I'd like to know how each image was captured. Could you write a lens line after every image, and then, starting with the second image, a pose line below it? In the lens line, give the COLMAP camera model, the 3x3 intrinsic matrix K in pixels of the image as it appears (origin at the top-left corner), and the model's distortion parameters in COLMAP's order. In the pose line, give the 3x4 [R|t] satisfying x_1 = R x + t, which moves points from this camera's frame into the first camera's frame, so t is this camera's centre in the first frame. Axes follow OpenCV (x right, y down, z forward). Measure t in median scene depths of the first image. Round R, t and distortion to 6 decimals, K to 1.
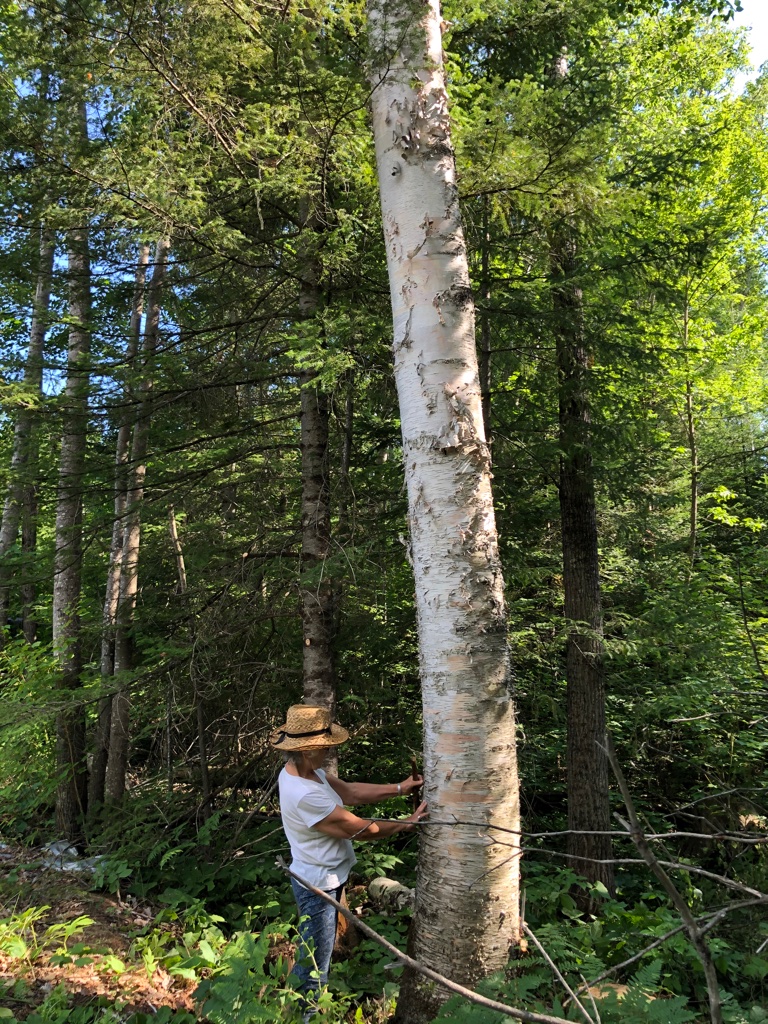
lens RADIAL K [[865.0, 0, 352.6], [0, 865.0, 510.0], [0, 0, 1]] dist [0.083772, -0.106547]
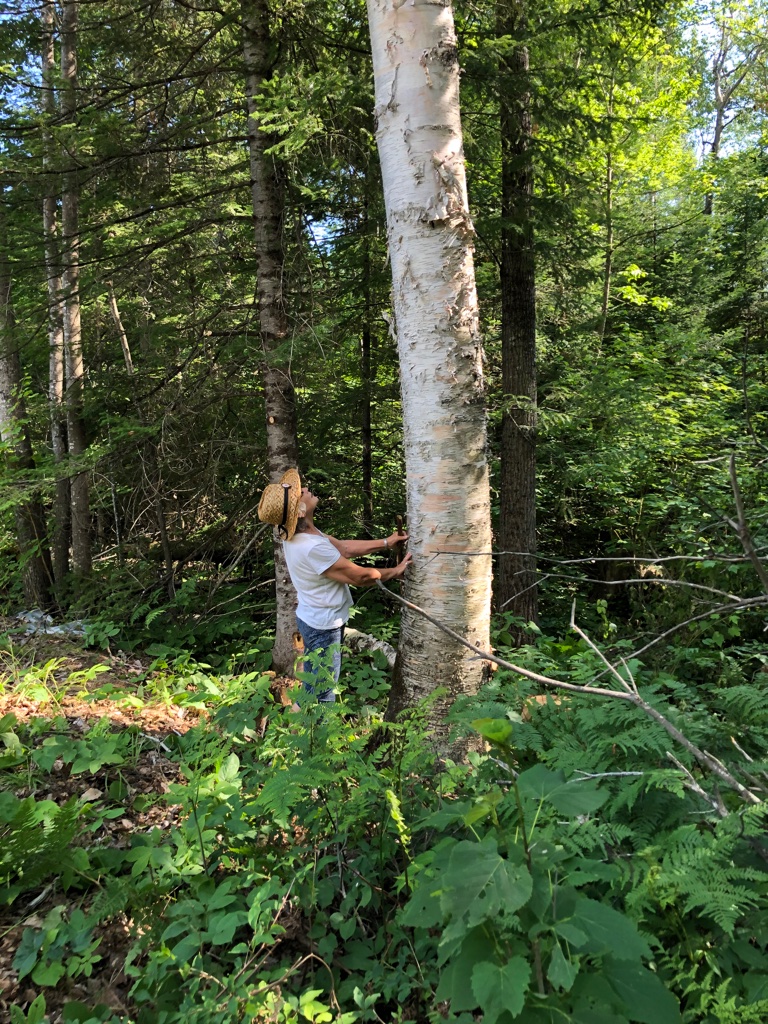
lens RADIAL K [[865.0, 0, 352.6], [0, 865.0, 510.0], [0, 0, 1]] dist [0.083772, -0.106547]
pose [[0.993254, -0.028972, 0.112281, -0.104414], [0.000782, 0.969938, 0.243352, 0.006840], [-0.115956, -0.241622, 0.963417, -0.047152]]
